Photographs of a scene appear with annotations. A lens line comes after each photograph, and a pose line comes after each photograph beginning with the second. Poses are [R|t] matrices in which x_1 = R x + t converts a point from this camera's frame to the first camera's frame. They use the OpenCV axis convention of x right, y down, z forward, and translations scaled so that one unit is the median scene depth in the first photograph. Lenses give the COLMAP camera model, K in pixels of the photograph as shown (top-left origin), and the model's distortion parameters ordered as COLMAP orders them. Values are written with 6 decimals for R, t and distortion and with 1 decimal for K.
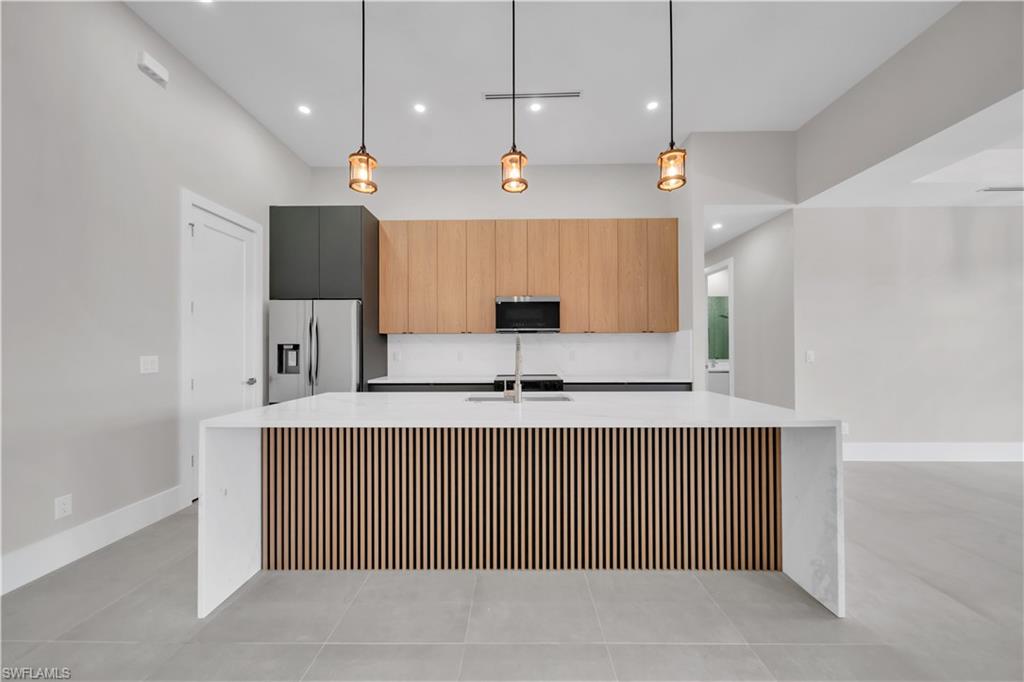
lens RADIAL K [[356.9, 0, 509.4], [0, 356.9, 342.2], [0, 0, 1]] dist [0.002861, -0.000281]
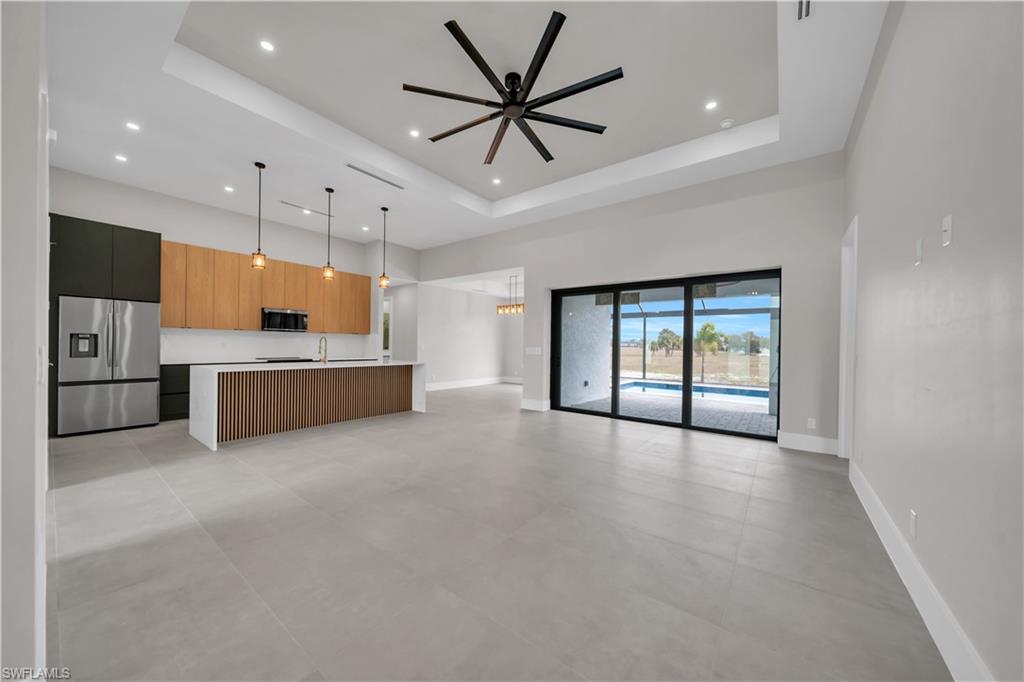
lens RADIAL K [[356.9, 0, 517.9], [0, 356.9, 349.0], [0, 0, 1]] dist [0.002861, -0.000281]
pose [[0.590410, 0.004695, 0.807090, -0.641490], [-0.020433, 0.999750, 0.009132, 0.018267], [-0.806845, -0.021882, 0.590358, -0.834340]]
